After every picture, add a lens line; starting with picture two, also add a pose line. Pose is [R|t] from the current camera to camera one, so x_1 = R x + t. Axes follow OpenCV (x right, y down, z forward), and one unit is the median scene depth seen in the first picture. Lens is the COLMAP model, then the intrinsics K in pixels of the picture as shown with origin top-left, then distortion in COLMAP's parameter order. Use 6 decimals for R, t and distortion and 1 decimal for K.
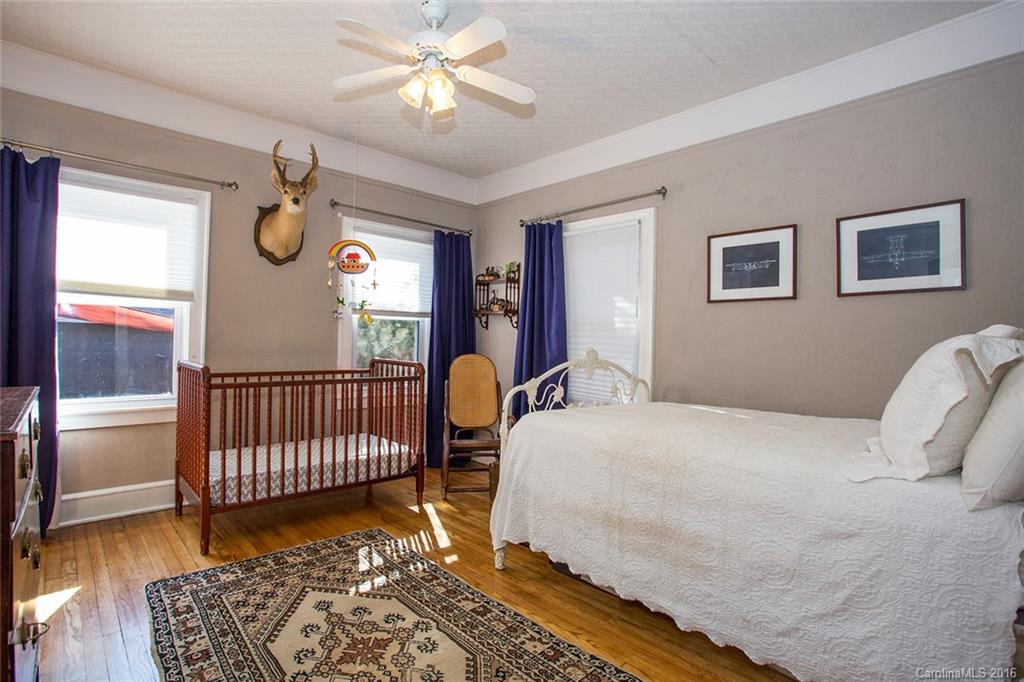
lens RADIAL K [[511.0, 0, 503.6], [0, 511.0, 341.0], [0, 0, 1]] dist [-0.074650, 0.032890]
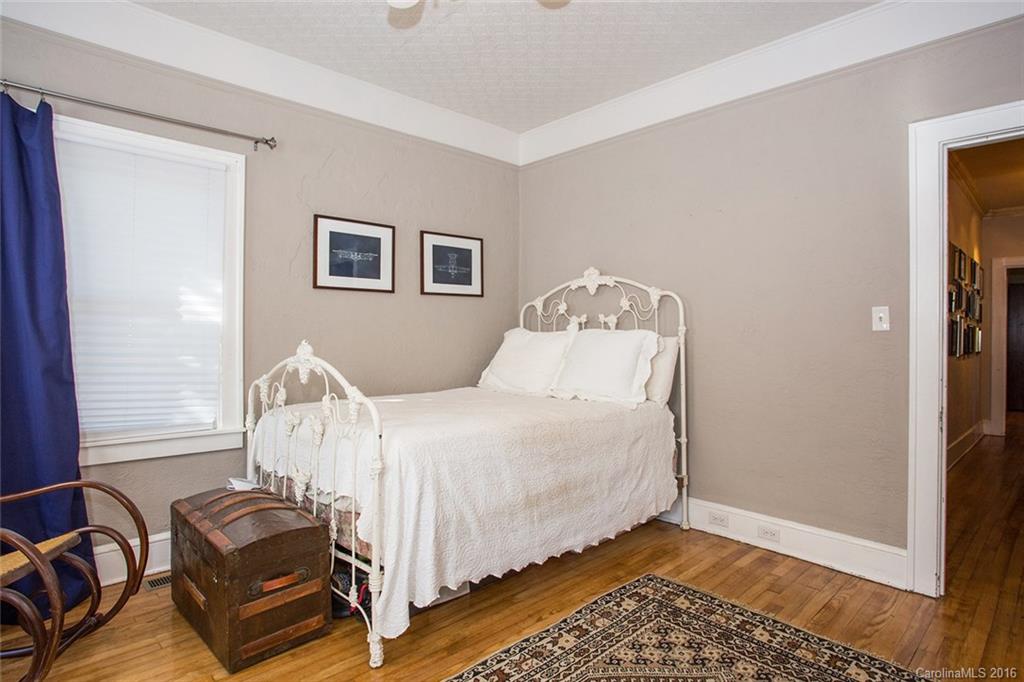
lens RADIAL K [[559.5, 0, 512.0], [0, 559.5, 341.0], [0, 0, 1]] dist [-0.044021, -0.000320]
pose [[-0.022806, -0.031983, 0.999228, -0.815175], [-0.007773, 0.999464, 0.031813, -0.020847], [-0.999710, -0.007042, -0.023042, 0.906040]]
